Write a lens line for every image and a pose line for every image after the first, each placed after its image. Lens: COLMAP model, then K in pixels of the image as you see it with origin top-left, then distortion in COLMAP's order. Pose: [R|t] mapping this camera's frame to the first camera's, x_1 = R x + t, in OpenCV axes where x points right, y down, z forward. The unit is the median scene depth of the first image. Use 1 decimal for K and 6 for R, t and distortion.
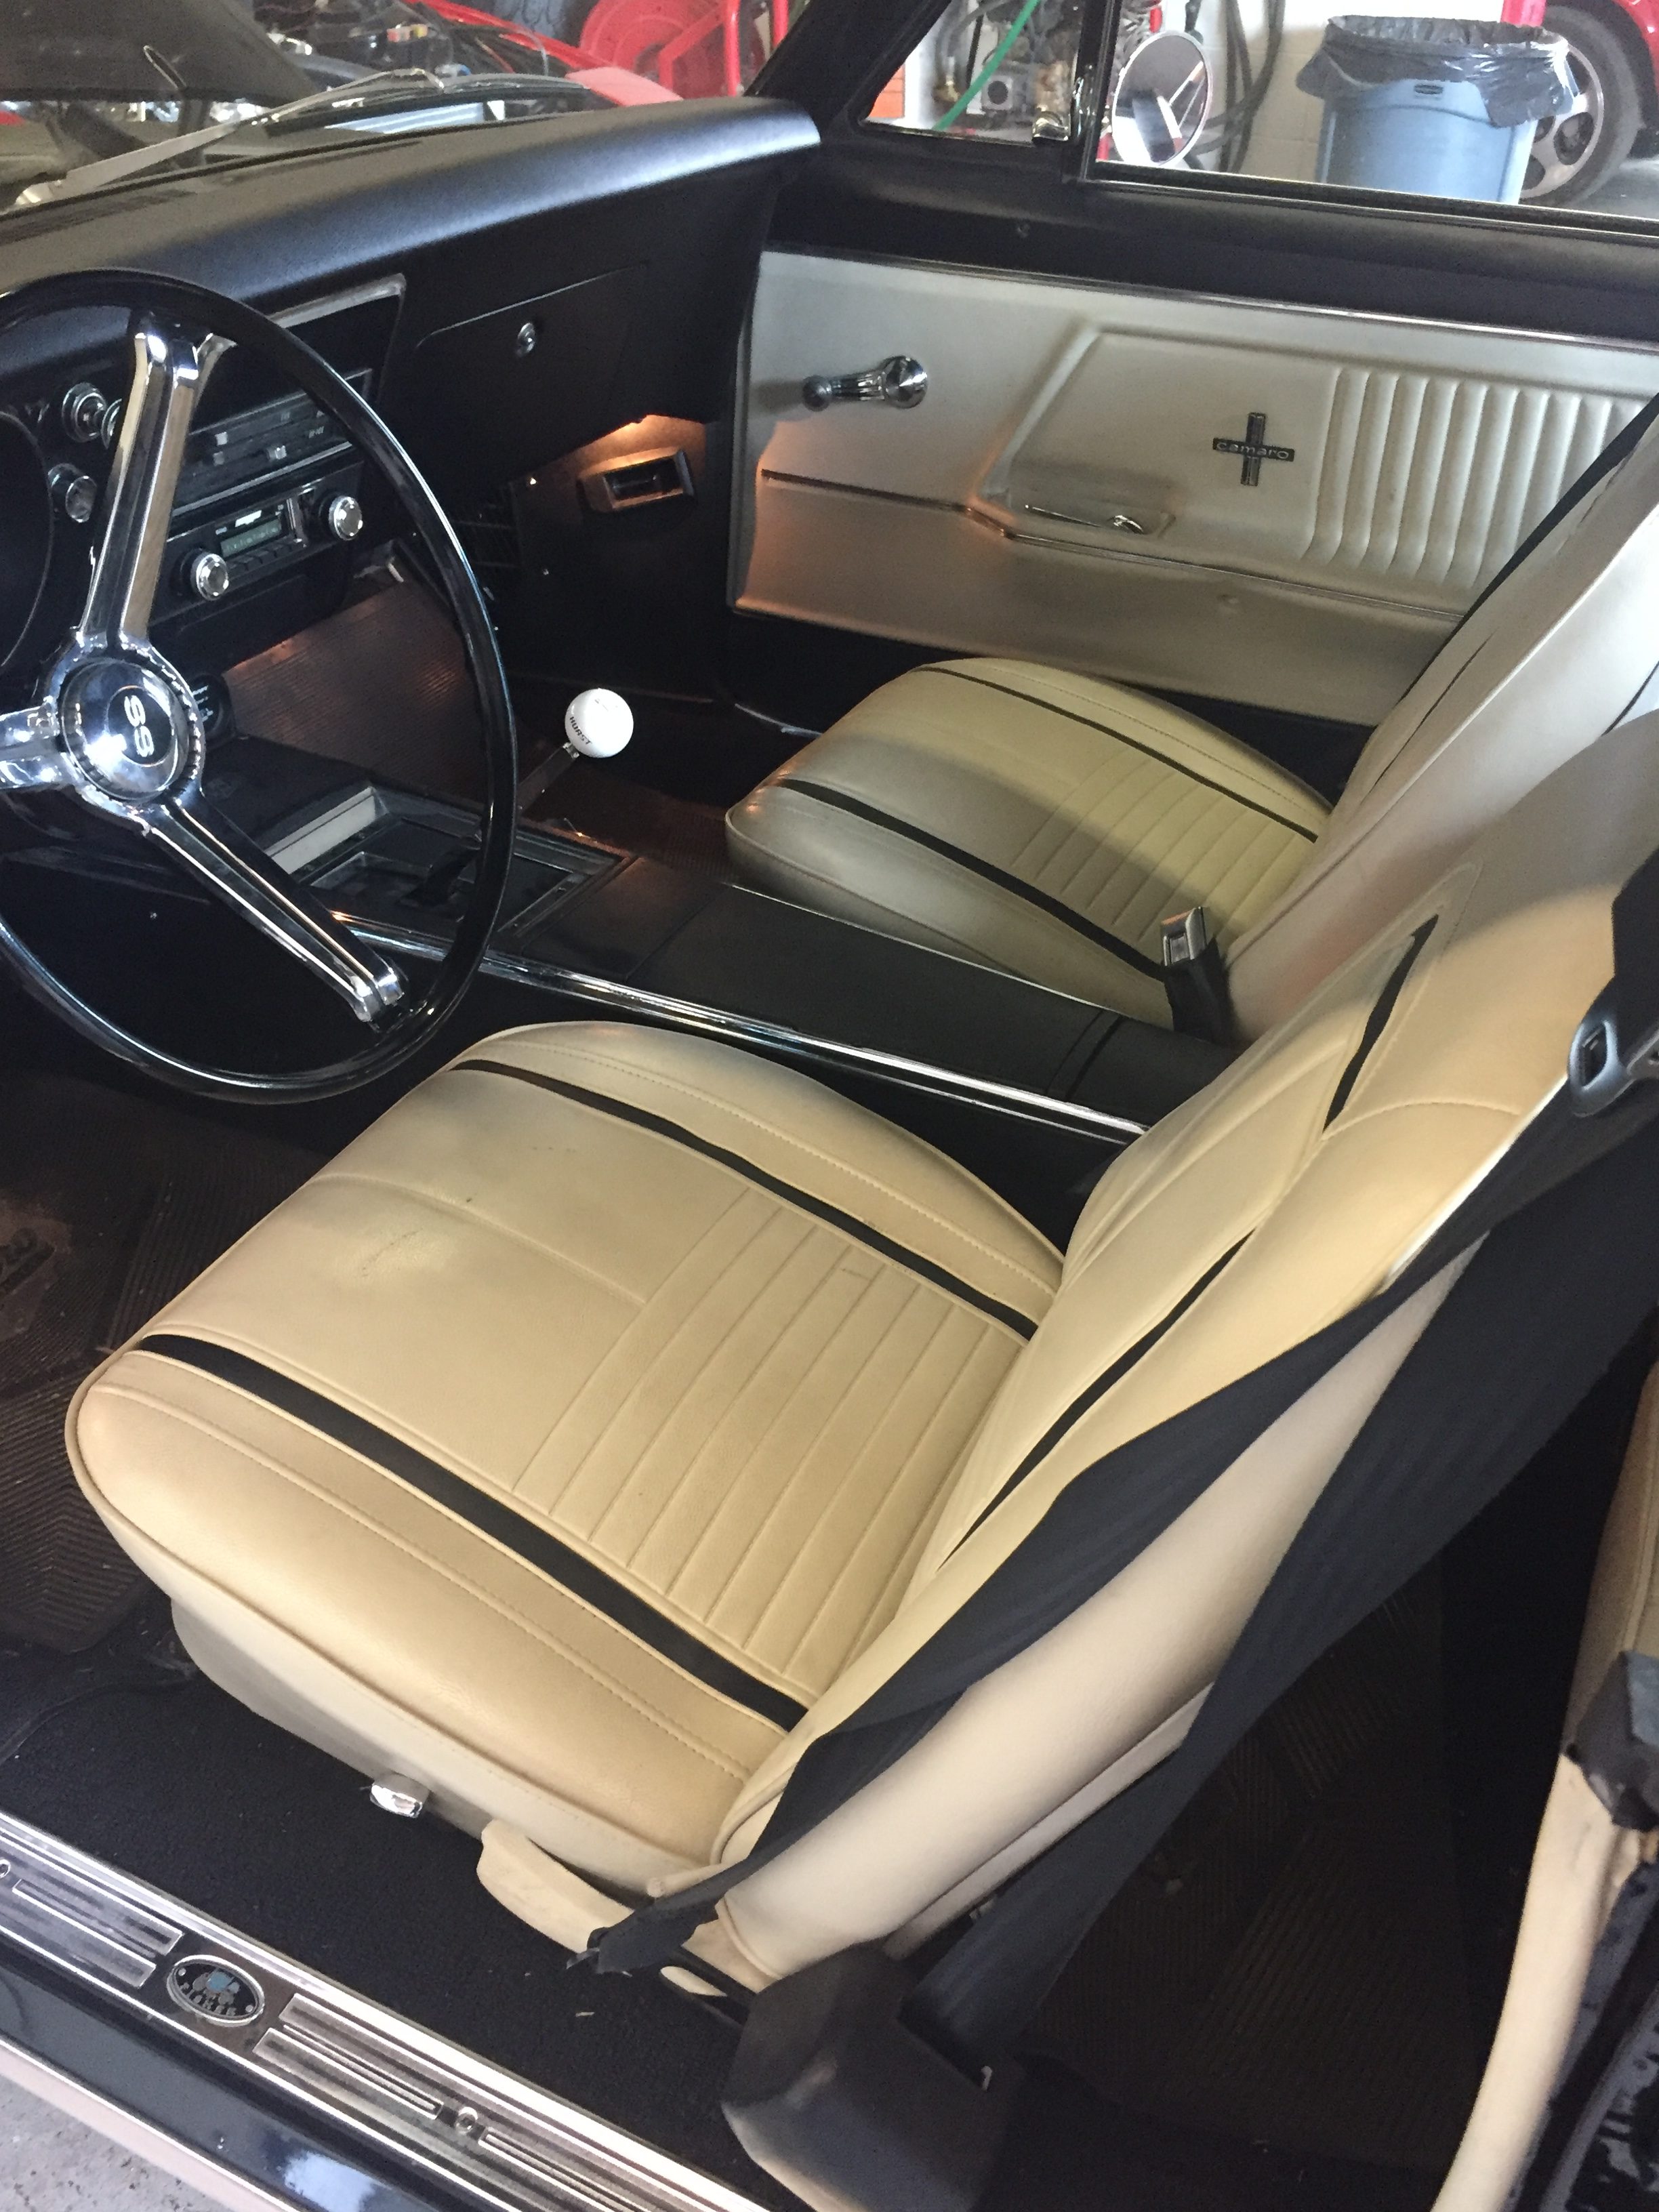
lens RADIAL K [[1889.5, 0, 831.2], [0, 1889.5, 1103.4], [0, 0, 1]] dist [0.064604, -0.094373]
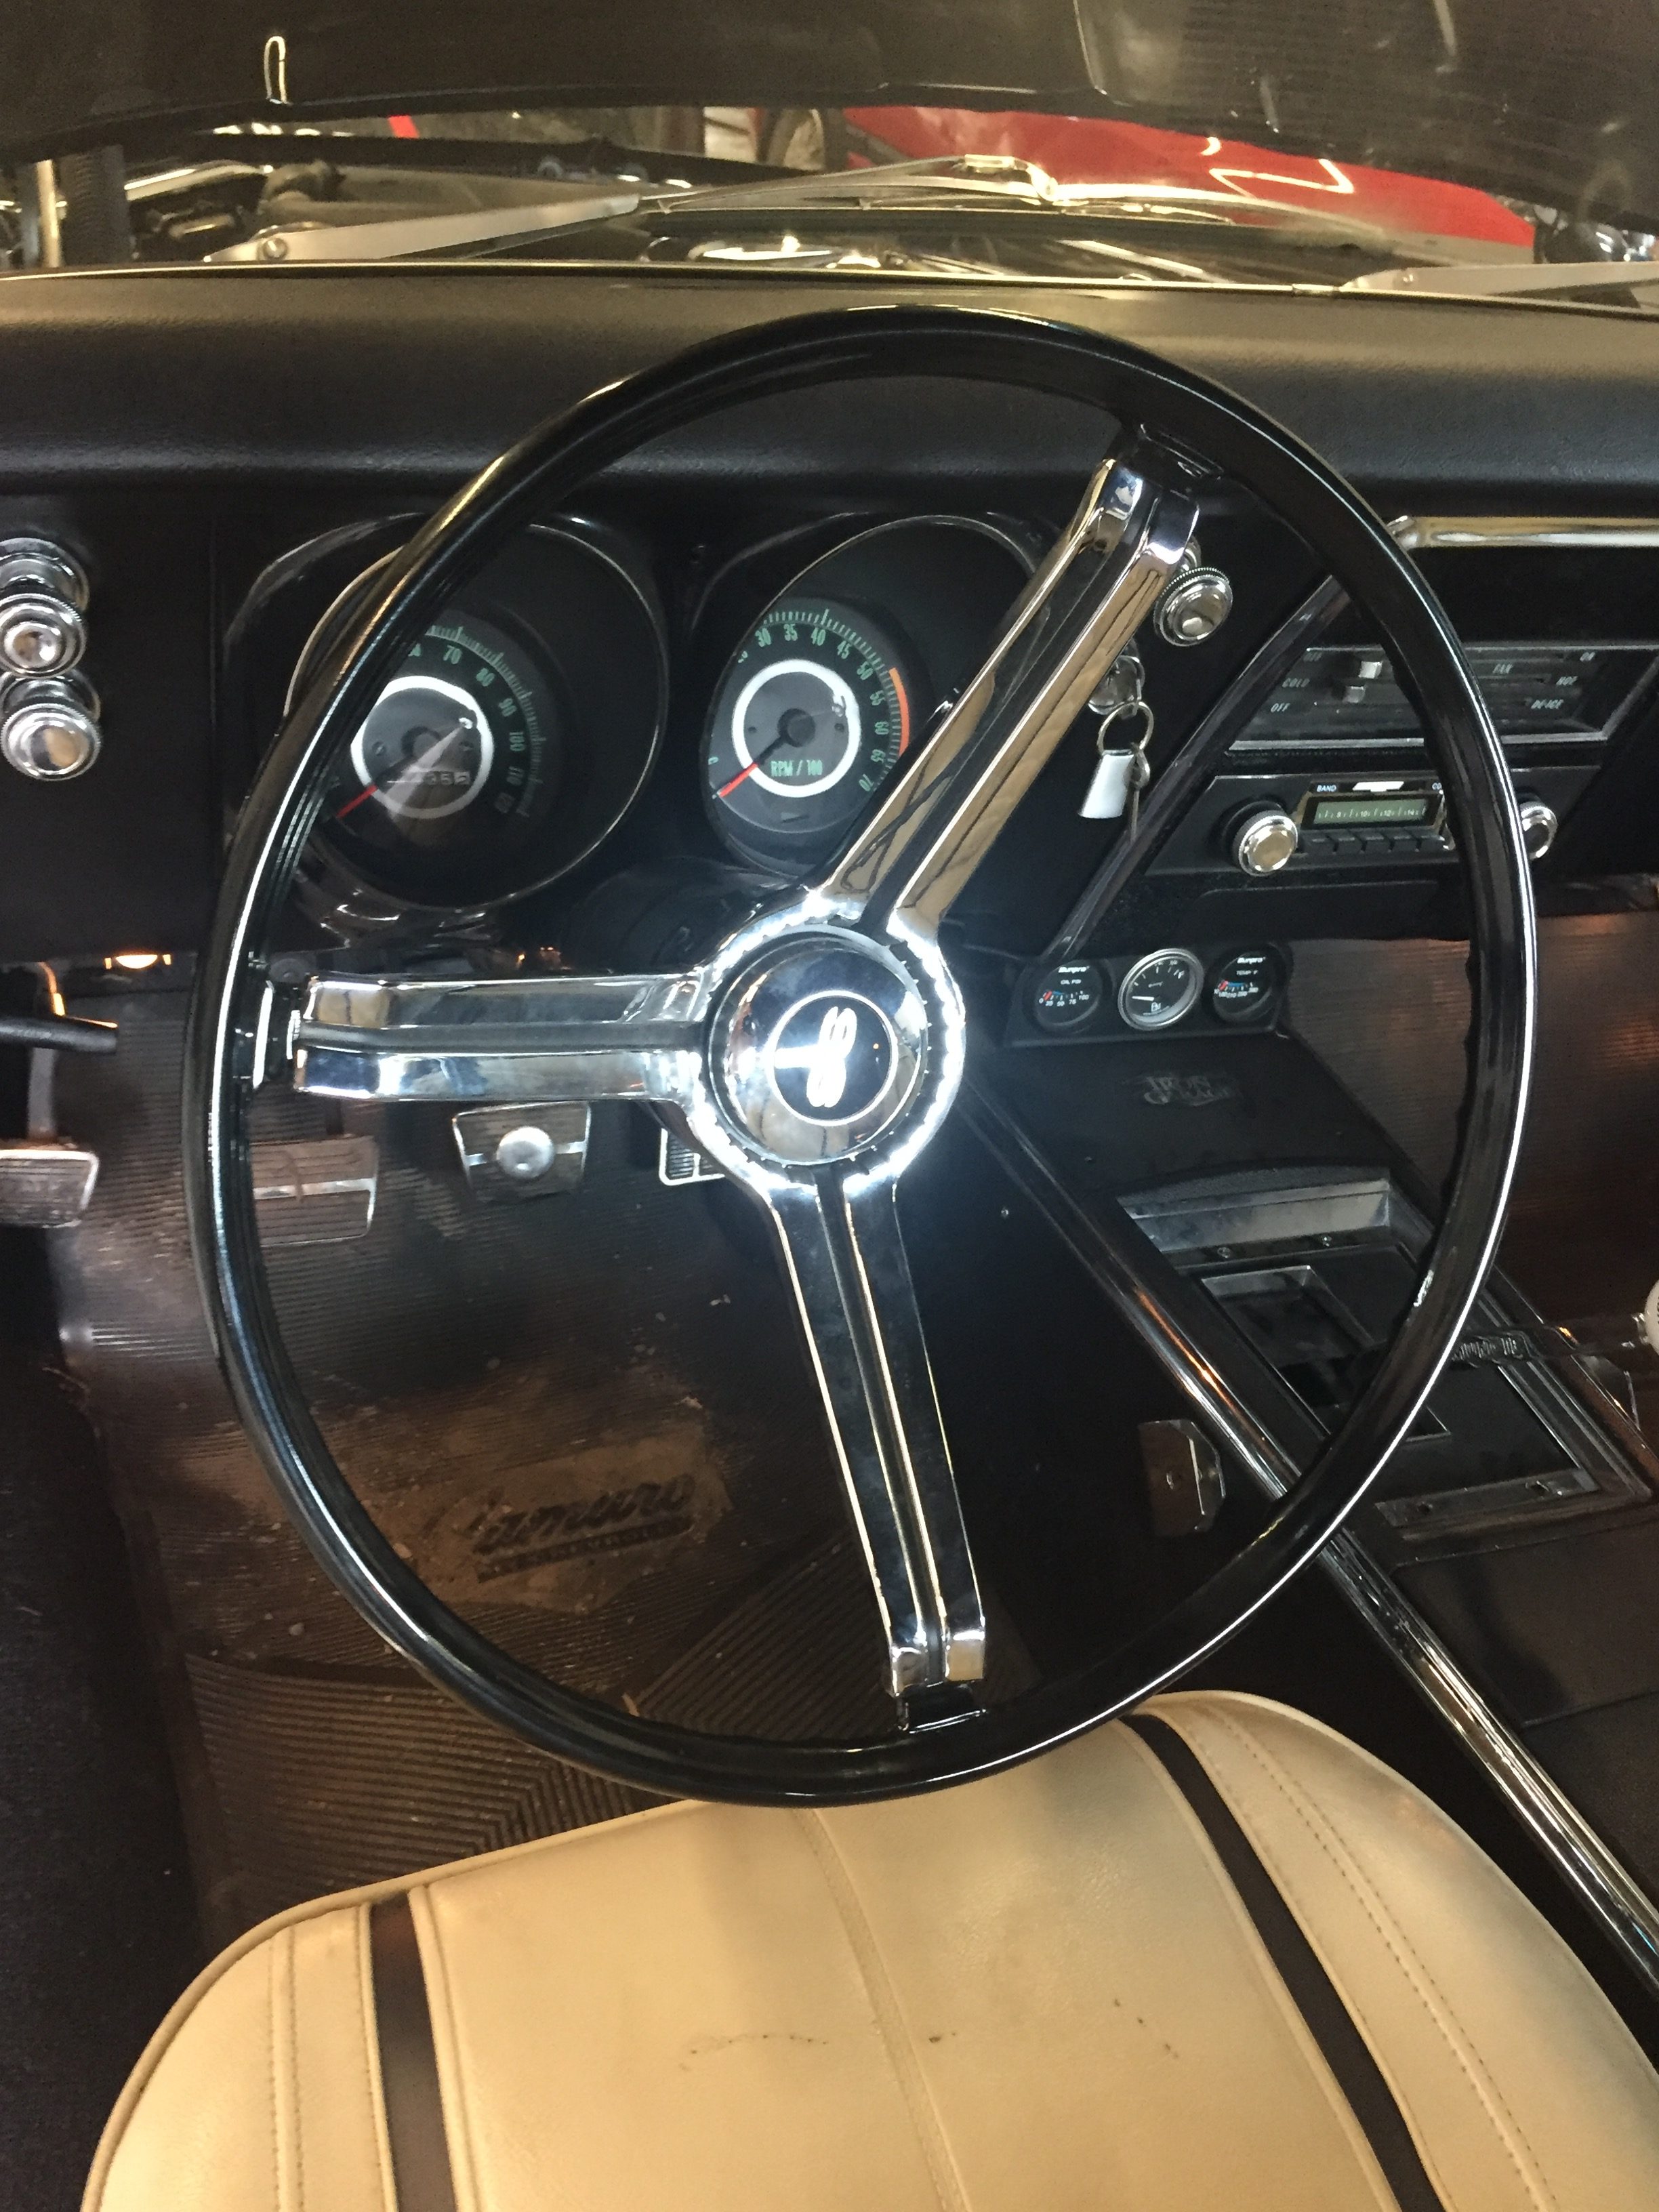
lens RADIAL K [[1889.5, 0, 830.7], [0, 1889.5, 1111.1], [0, 0, 1]] dist [0.064604, -0.094373]
pose [[0.704020, 0.454399, -0.545781, -0.024726], [-0.495149, 0.864982, 0.081448, -0.171007], [0.509101, 0.212902, 0.833960, 0.377466]]
